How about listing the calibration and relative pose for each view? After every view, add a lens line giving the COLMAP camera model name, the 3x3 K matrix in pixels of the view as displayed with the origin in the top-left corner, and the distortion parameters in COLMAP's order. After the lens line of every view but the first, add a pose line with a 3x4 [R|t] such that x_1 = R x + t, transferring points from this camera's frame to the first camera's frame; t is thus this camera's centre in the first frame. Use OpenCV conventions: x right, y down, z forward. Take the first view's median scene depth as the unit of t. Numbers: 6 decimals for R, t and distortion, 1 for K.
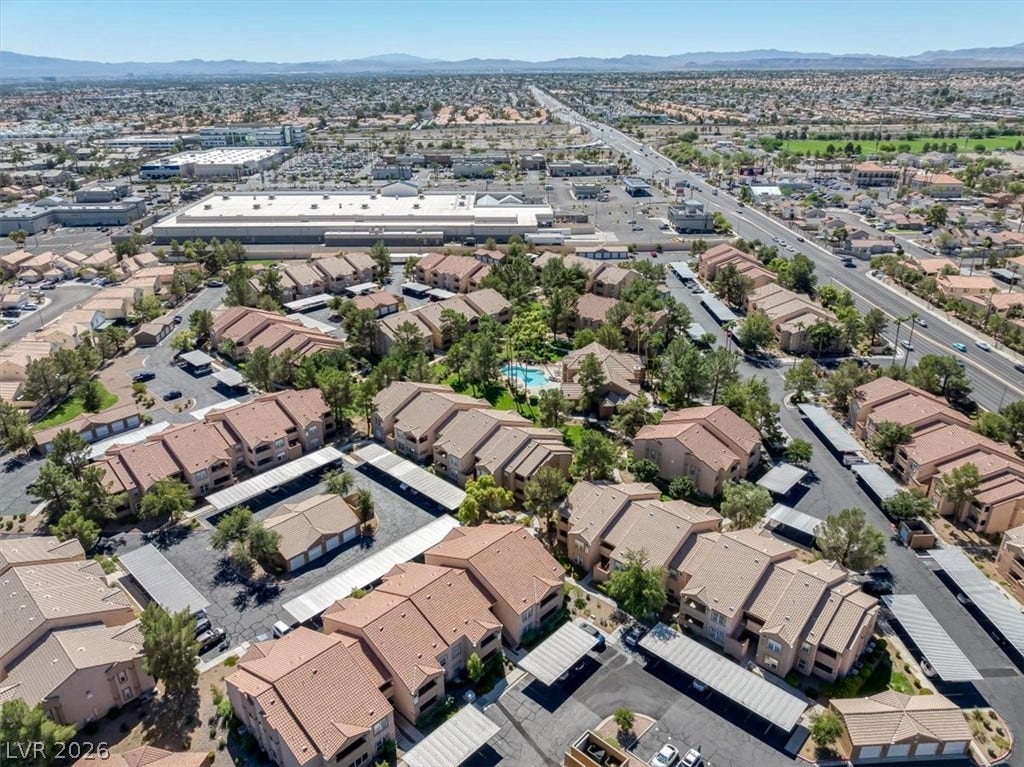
lens RADIAL K [[732.2, 0, 510.4], [0, 732.2, 377.8], [0, 0, 1]] dist [-0.037076, 0.010058]
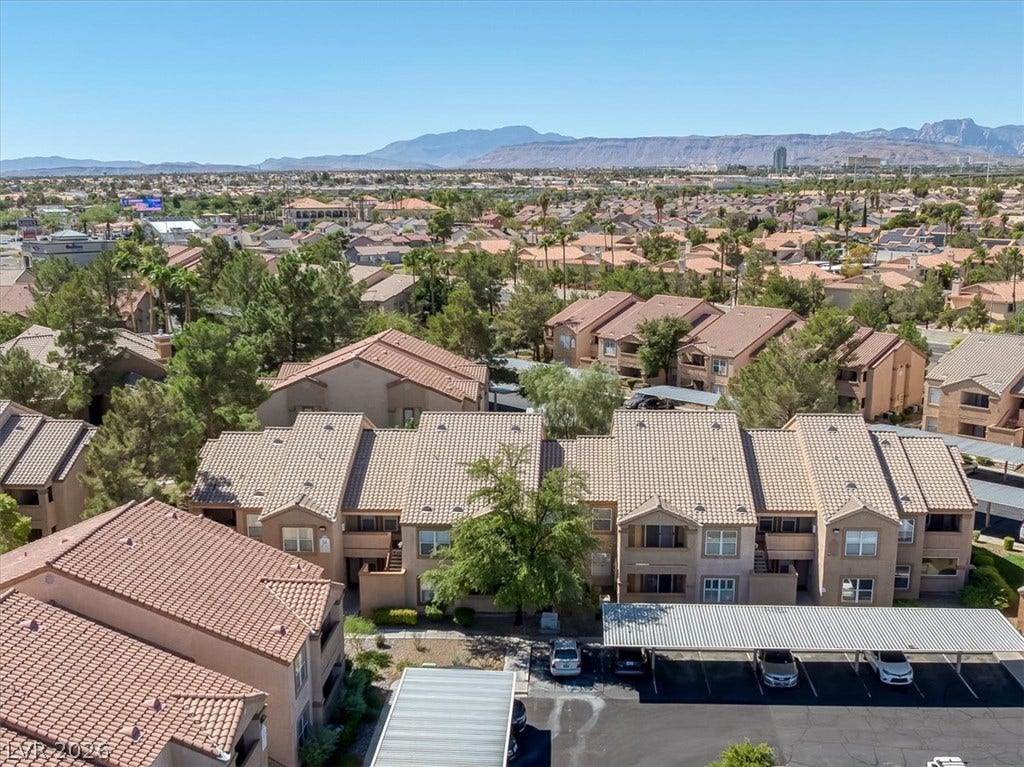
lens RADIAL K [[1165.0, 0, 512.0], [0, 1165.0, 383.5], [0, 0, 1]] dist [-0.095114, 0.008072]
pose [[0.769615, -0.113899, 0.628268, -0.173481], [0.259779, 0.954698, -0.145146, 0.253835], [-0.583274, 0.274917, 0.764338, 0.444728]]
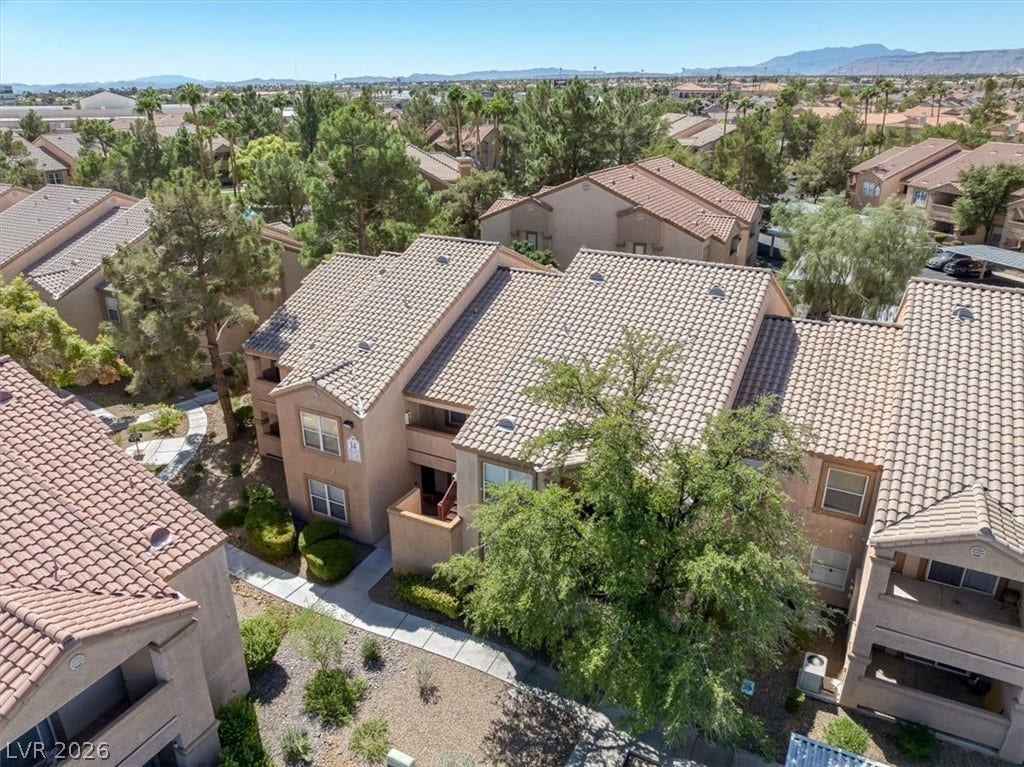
lens RADIAL K [[732.2, 0, 510.4], [0, 732.2, 377.8], [0, 0, 1]] dist [-0.037076, 0.010058]
pose [[0.964199, -0.100830, 0.245263, 0.092808], [0.108306, 0.993970, -0.017151, 0.210866], [-0.242055, 0.043100, 0.969305, 0.719746]]
